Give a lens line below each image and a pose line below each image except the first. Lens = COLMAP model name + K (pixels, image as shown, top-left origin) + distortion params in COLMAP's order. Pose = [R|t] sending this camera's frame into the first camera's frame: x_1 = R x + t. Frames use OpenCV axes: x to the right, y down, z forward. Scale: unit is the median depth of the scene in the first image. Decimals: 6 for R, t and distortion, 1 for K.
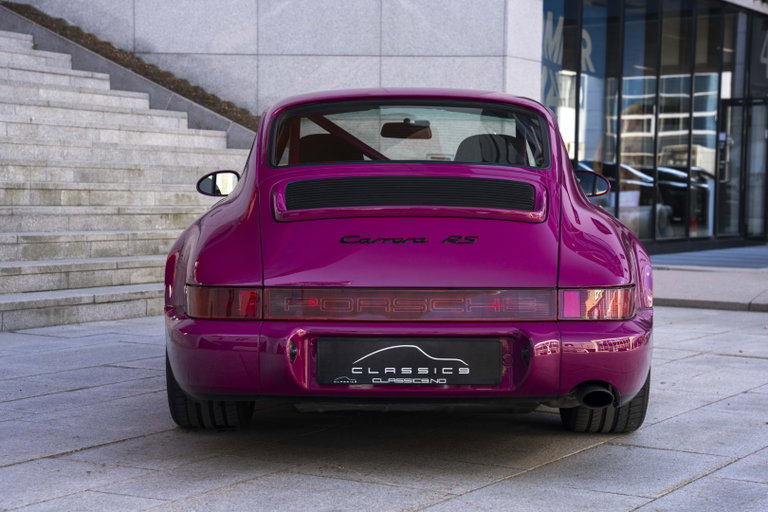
lens RADIAL K [[1425.5, 0, 443.9], [0, 1425.5, 219.8], [0, 0, 1]] dist [0.291447, 0.000000]
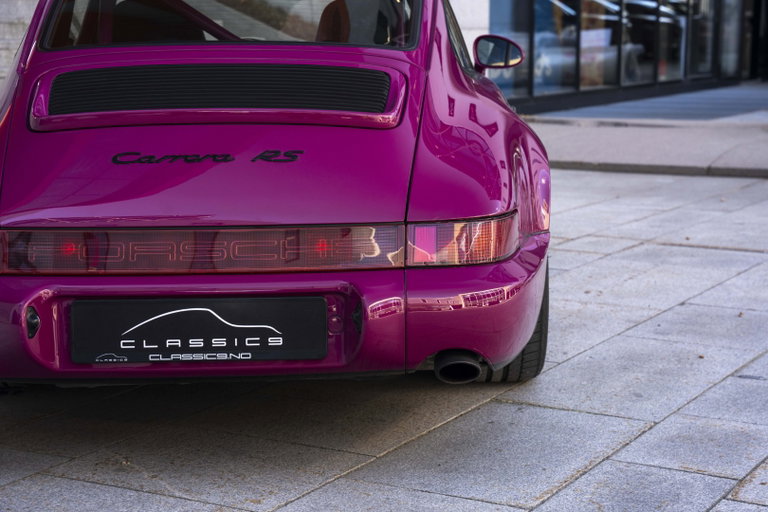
lens RADIAL K [[1446.7, 0, 448.1], [0, 1446.7, 210.6], [0, 0, 1]] dist [0.276110, 0.000000]
pose [[0.999653, -0.020604, 0.016394, 0.085922], [0.018755, 0.994198, 0.105918, -0.035761], [-0.018481, -0.105574, 0.994240, 0.248467]]
